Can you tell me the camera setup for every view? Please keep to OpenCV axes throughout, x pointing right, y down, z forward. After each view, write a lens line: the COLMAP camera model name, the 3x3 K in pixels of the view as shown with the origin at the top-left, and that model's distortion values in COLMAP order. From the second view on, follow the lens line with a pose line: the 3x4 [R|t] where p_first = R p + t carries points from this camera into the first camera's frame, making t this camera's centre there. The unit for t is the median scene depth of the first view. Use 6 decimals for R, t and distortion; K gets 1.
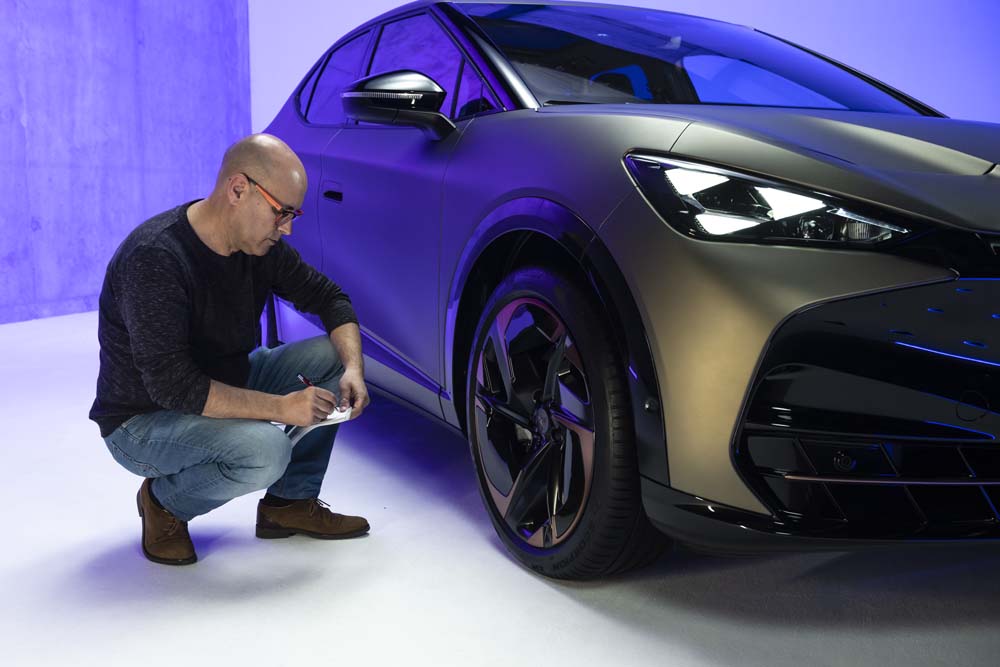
lens RADIAL K [[997.9, 0, 500.0], [0, 997.9, 333.5], [0, 0, 1]] dist [0.009539, 0.004714]
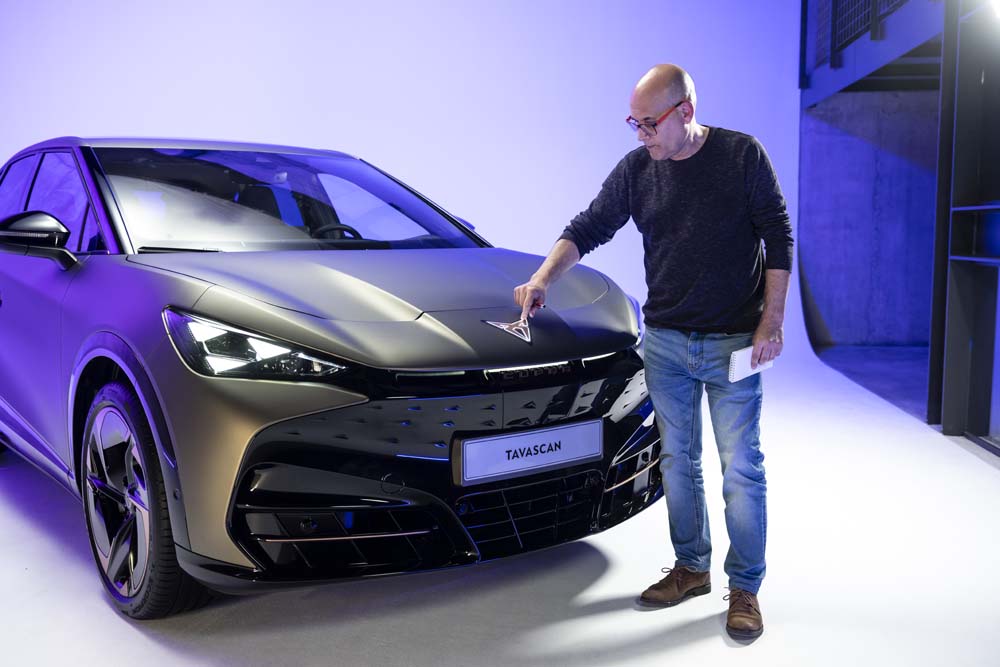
lens RADIAL K [[985.2, 0, 504.7], [0, 985.2, 325.8], [0, 0, 1]] dist [0.012203, -0.001587]
pose [[0.981389, -0.027455, 0.190057, 0.290987], [0.030385, 0.999460, -0.012518, -0.110985], [-0.189611, 0.018060, 0.981693, -0.379018]]
